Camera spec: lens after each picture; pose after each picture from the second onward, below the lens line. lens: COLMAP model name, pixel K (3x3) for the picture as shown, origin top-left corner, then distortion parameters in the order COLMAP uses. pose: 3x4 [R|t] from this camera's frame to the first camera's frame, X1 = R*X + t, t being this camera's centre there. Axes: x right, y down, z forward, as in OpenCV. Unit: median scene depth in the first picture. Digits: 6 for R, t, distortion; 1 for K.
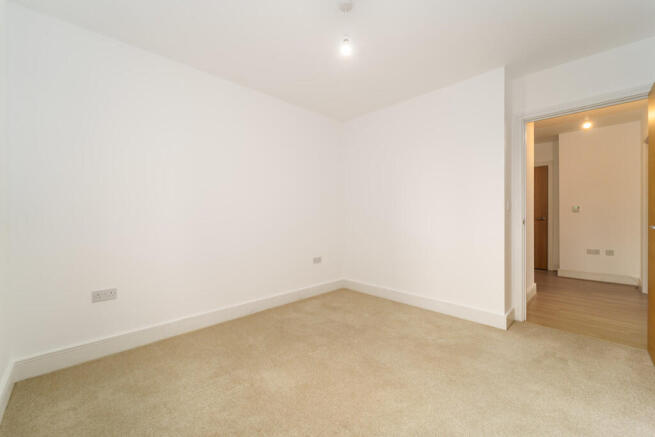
lens RADIAL K [[263.9, 0, 326.5], [0, 263.9, 218.3], [0, 0, 1]] dist [-0.000307, -0.000194]
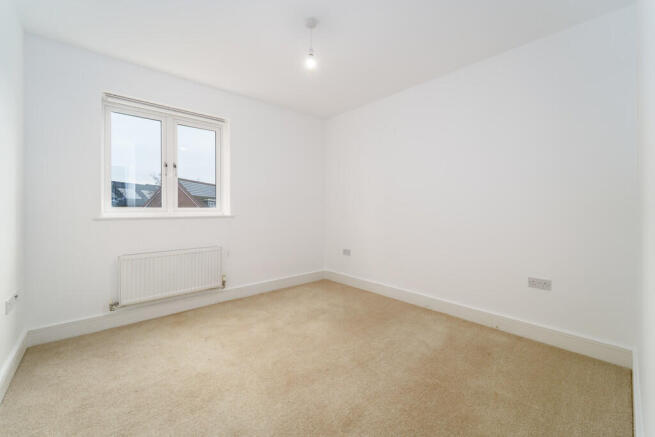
lens RADIAL K [[263.9, 0, 328.6], [0, 263.9, 215.3], [0, 0, 1]] dist [-0.000307, -0.000194]
pose [[-0.052699, 0.027205, -0.998240, 0.904440], [-0.001485, 0.999626, 0.027321, -0.016754], [0.998609, 0.002923, -0.052639, 0.862068]]
